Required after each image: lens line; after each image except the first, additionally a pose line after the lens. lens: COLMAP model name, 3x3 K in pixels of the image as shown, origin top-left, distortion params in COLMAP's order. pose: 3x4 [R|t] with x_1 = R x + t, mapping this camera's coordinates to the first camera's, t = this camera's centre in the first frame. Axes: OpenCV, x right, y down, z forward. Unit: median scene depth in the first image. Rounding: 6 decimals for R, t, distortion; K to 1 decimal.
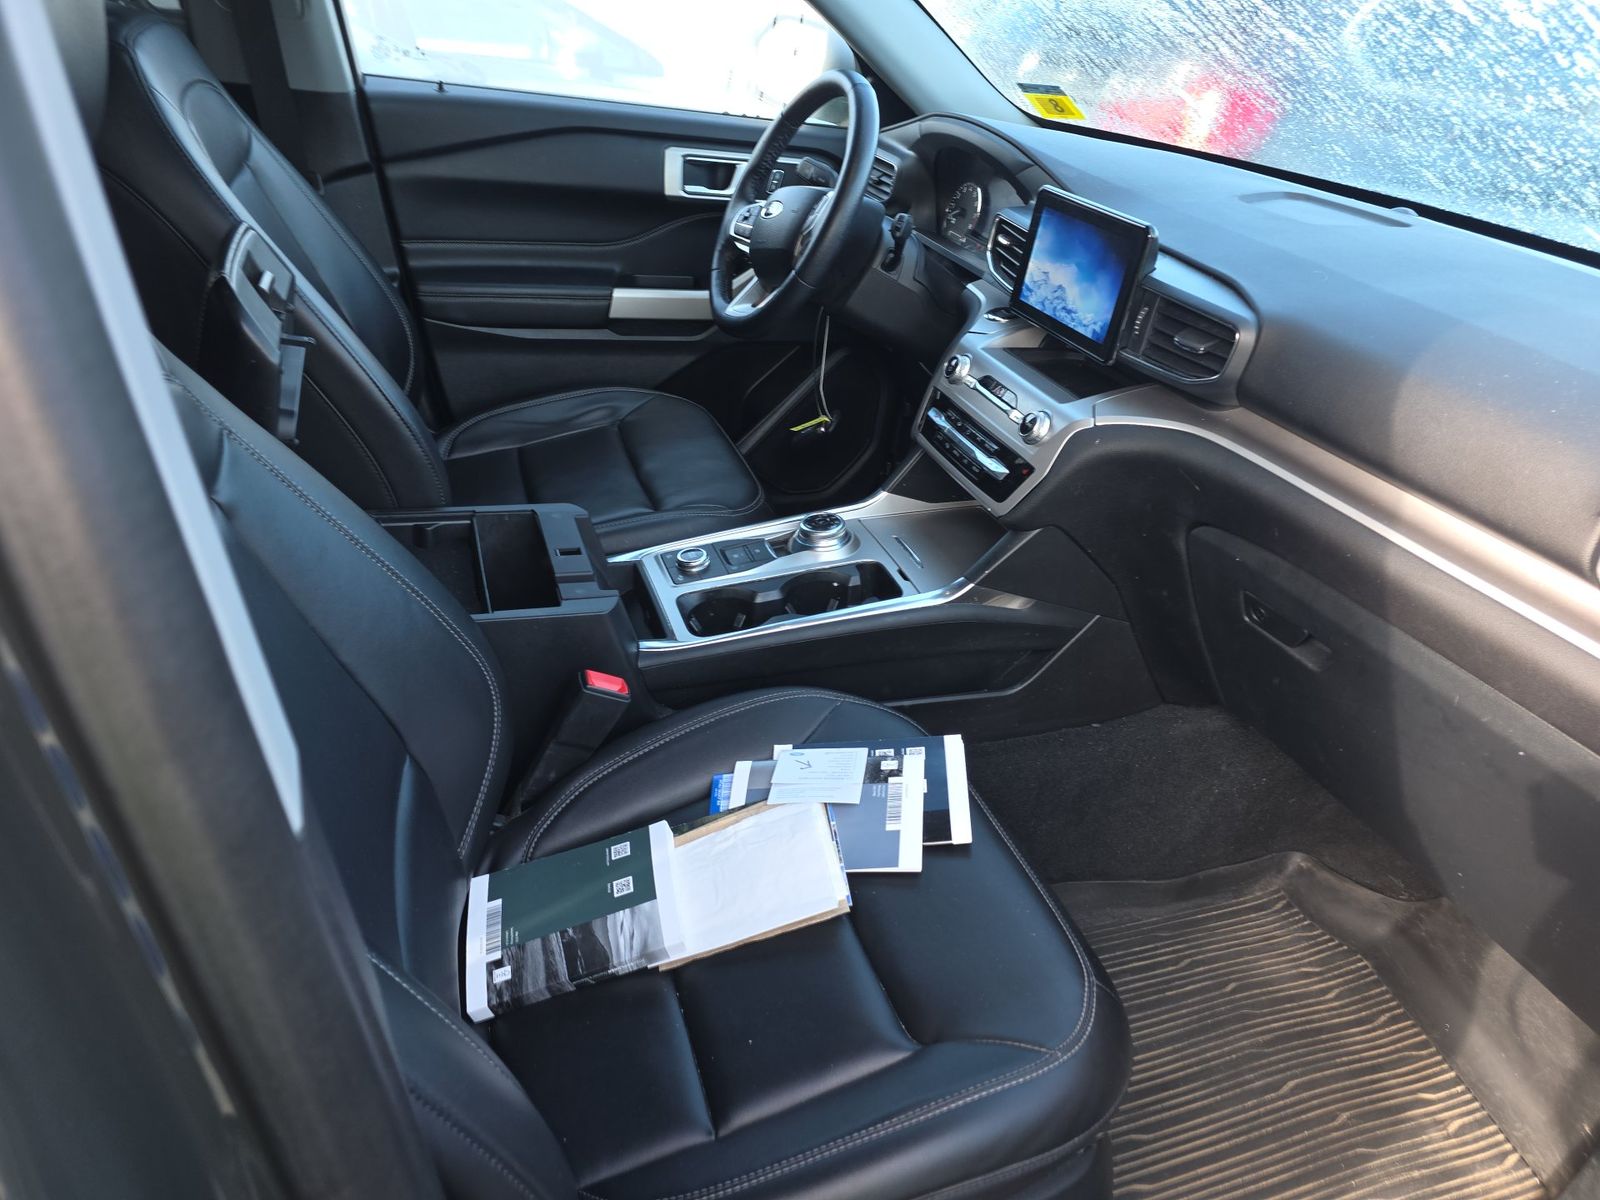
lens RADIAL K [[1094.7, 0, 797.1], [0, 1094.7, 592.3], [0, 0, 1]] dist [0.072043, -0.060776]
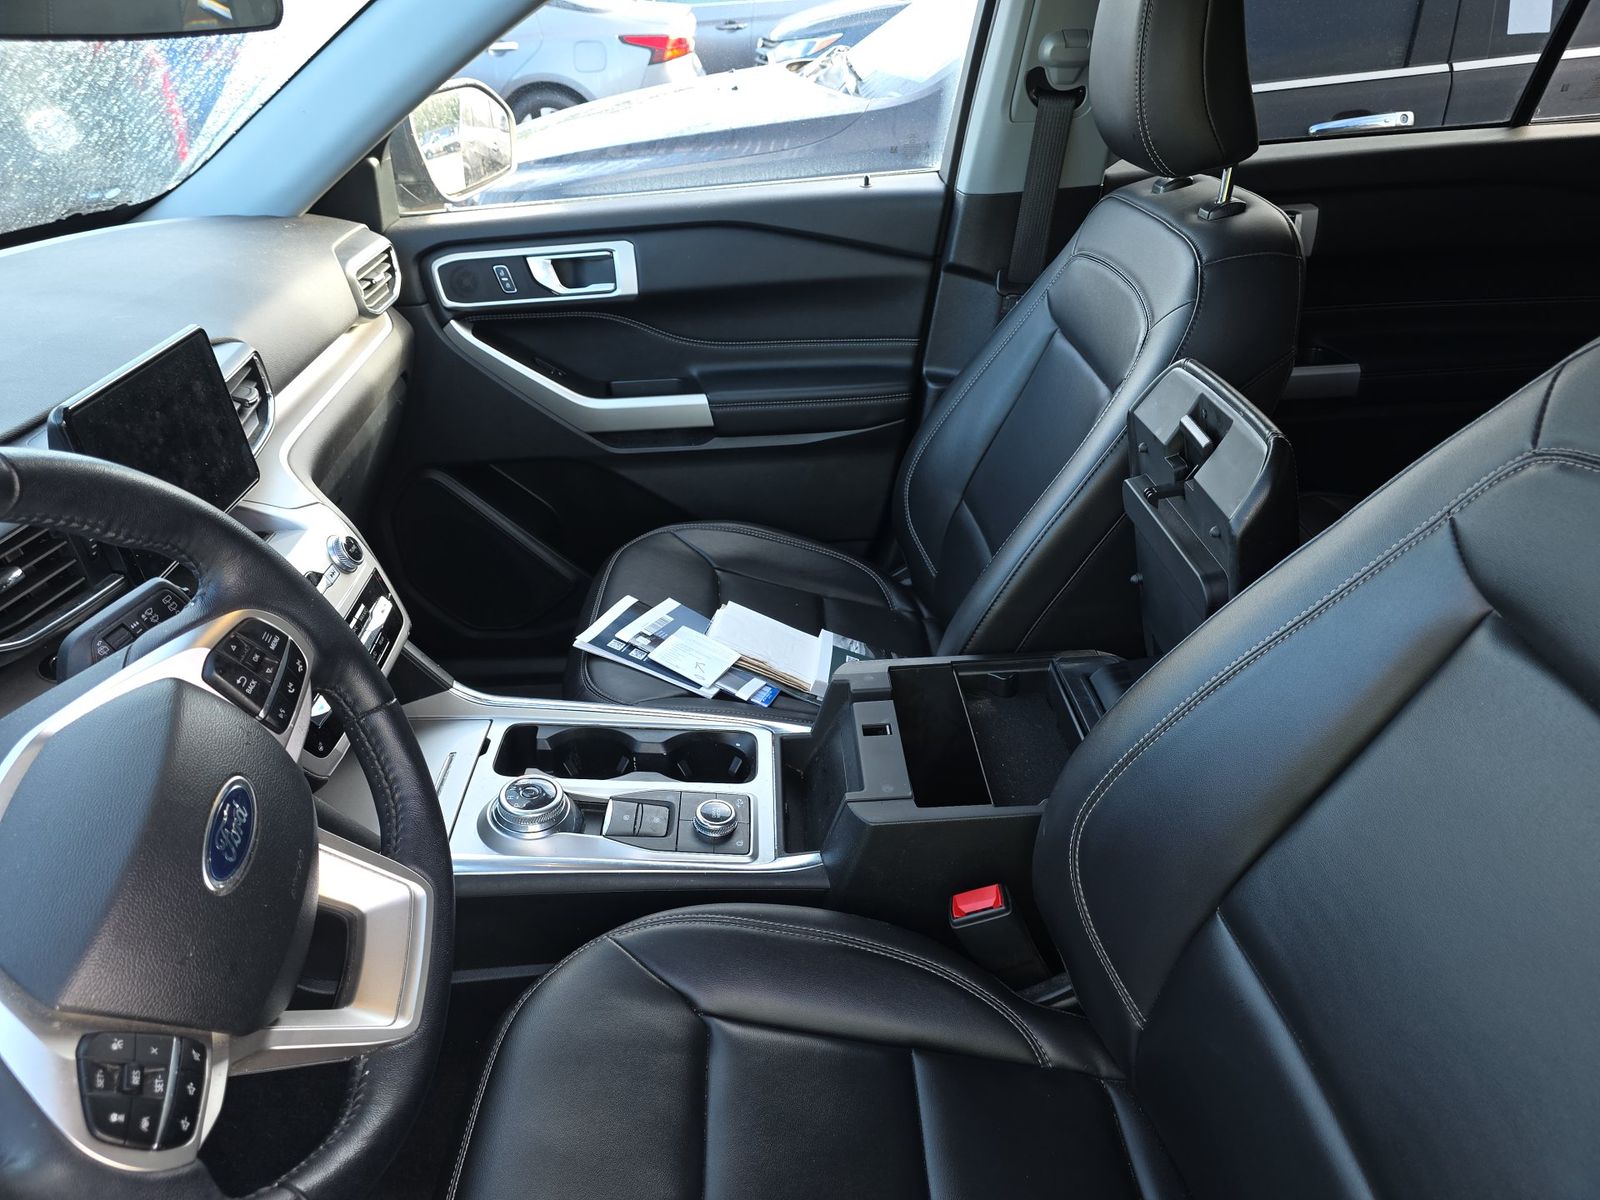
lens RADIAL K [[1094.7, 0, 797.1], [0, 1094.7, 592.3], [0, 0, 1]] dist [0.072043, -0.060776]
pose [[-0.960779, -0.141952, 0.238231, -0.339093], [0.137171, 0.503343, 0.853129, -0.823197], [-0.241016, 0.852347, -0.464130, 1.331152]]
